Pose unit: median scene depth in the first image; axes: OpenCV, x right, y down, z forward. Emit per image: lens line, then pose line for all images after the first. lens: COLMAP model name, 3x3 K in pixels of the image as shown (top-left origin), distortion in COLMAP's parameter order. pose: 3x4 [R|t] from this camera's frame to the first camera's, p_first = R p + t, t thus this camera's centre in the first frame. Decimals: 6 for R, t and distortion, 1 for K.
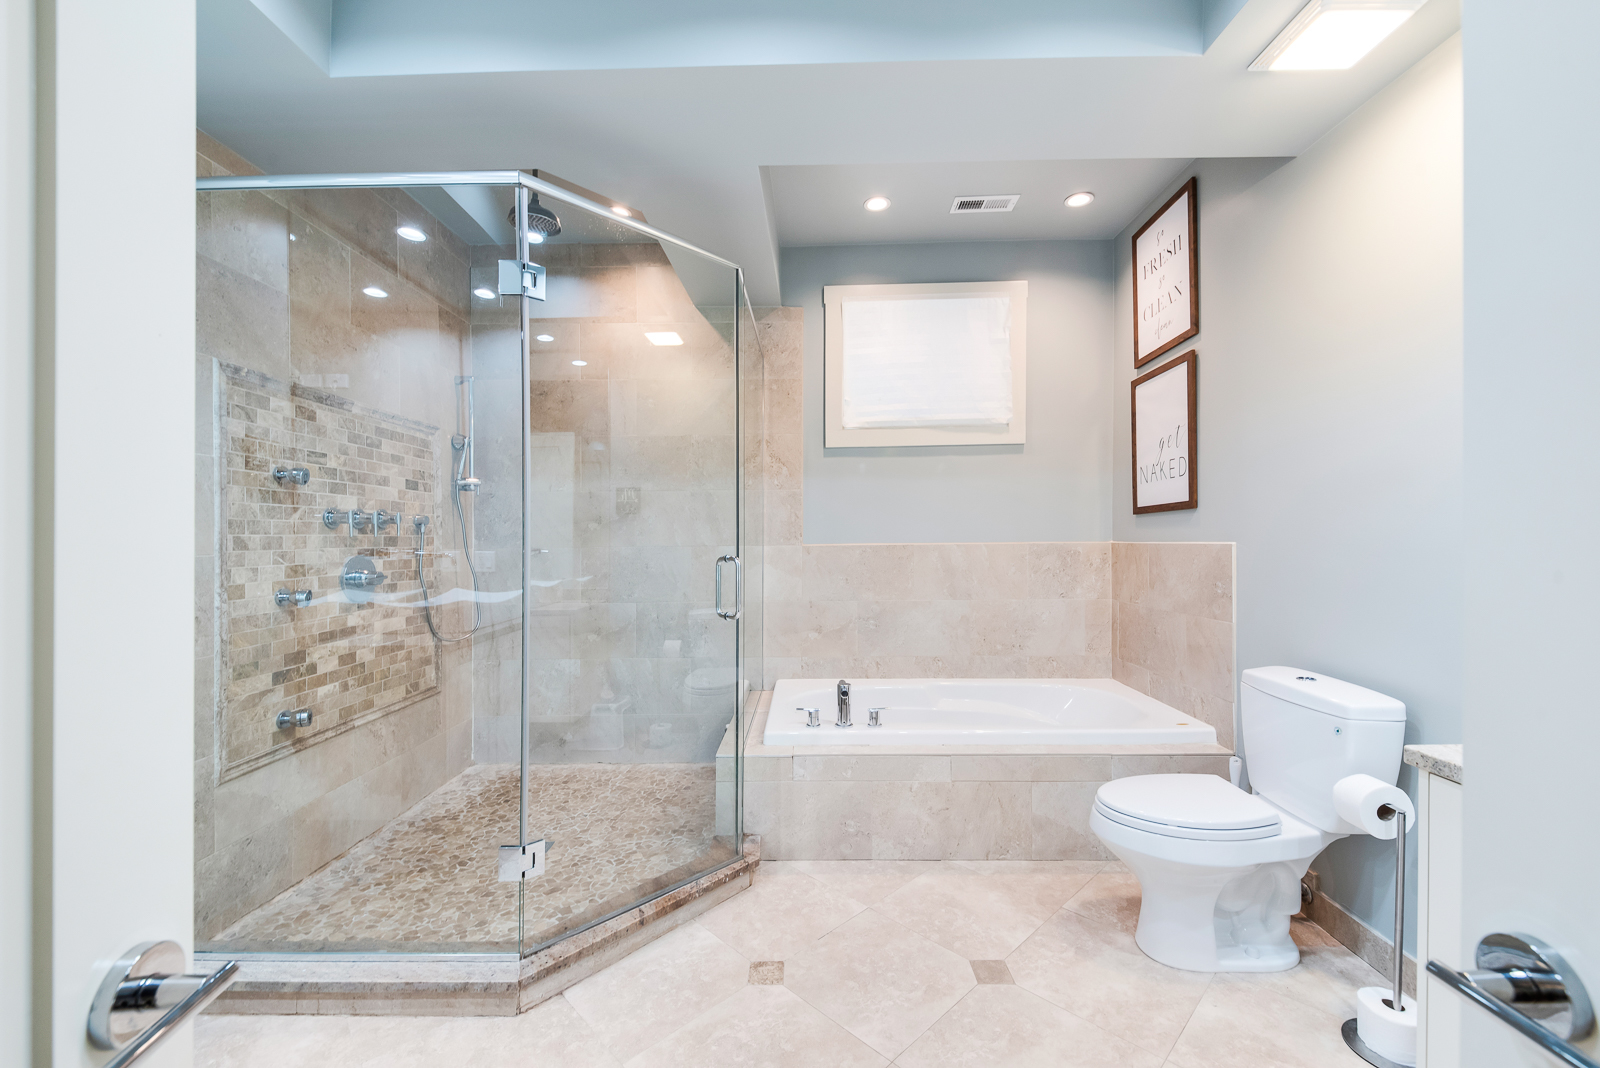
lens RADIAL K [[630.3, 0, 802.9], [0, 630.3, 537.9], [0, 0, 1]] dist [0.001627, 0.000067]
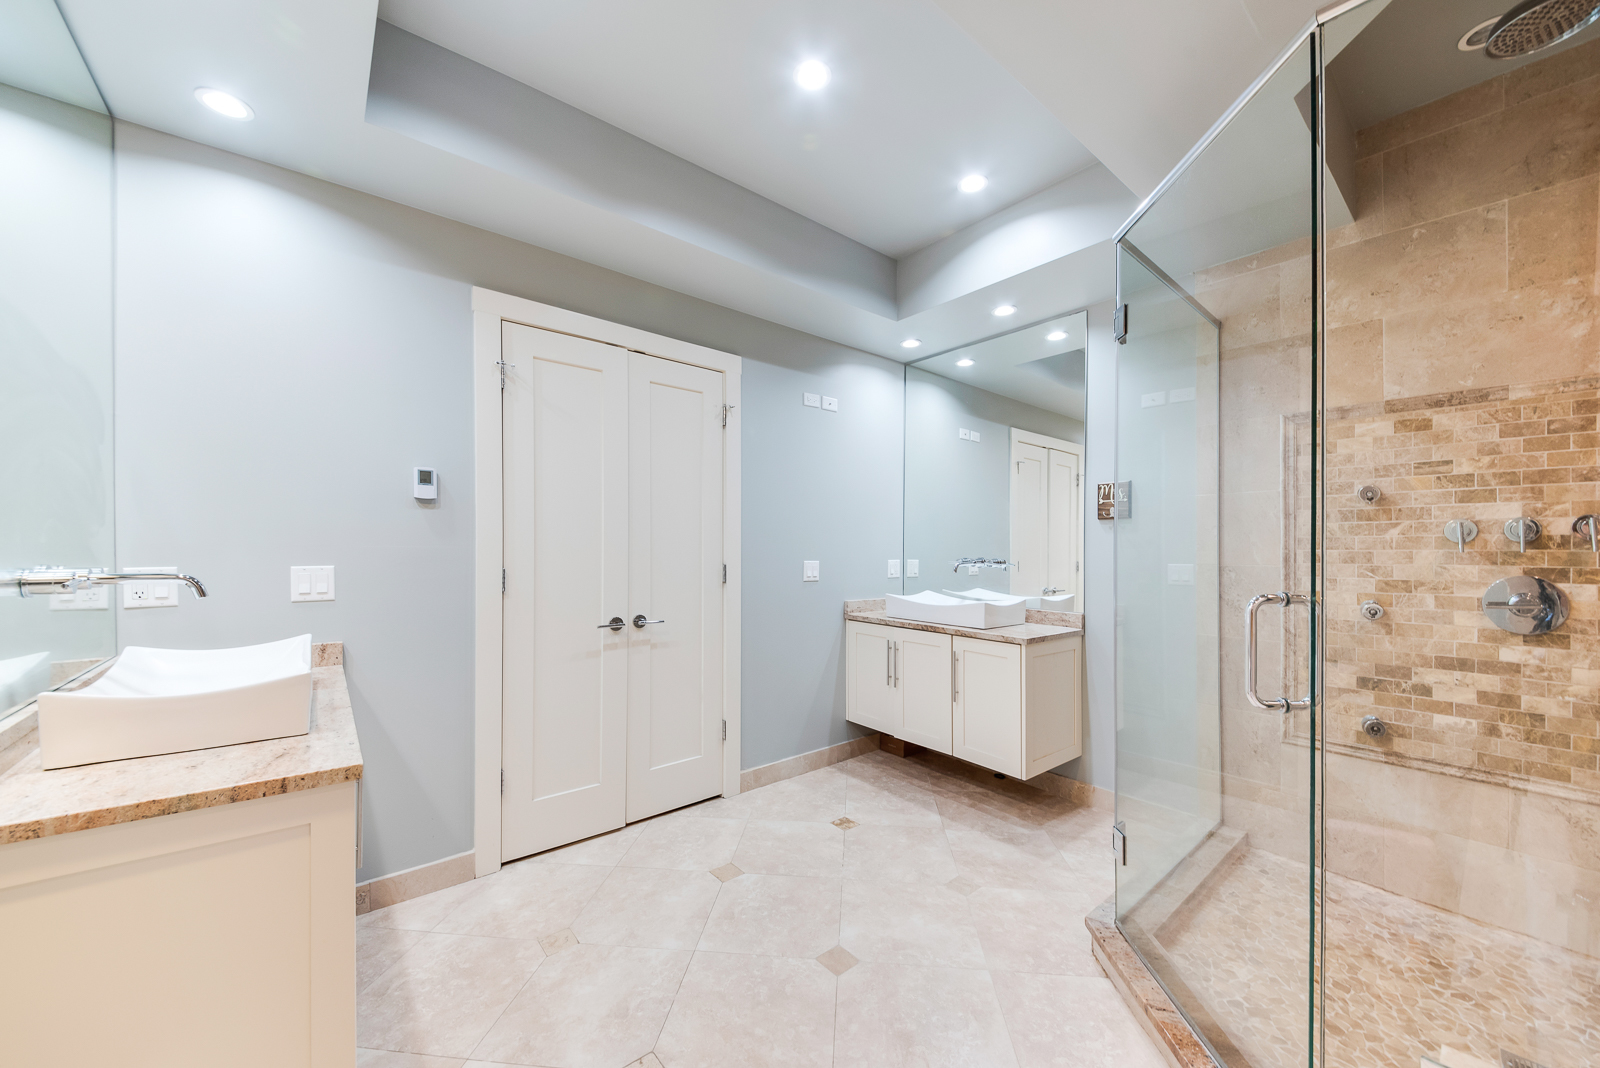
lens RADIAL K [[562.0, 0, 800.8], [0, 562.0, 541.0], [0, 0, 1]] dist [-0.002965, -0.000588]
pose [[-0.755580, 0.006053, -0.655028, 0.487146], [0.010968, 0.999934, -0.003411, -0.026193], [0.654964, -0.009761, -0.755597, 1.023952]]
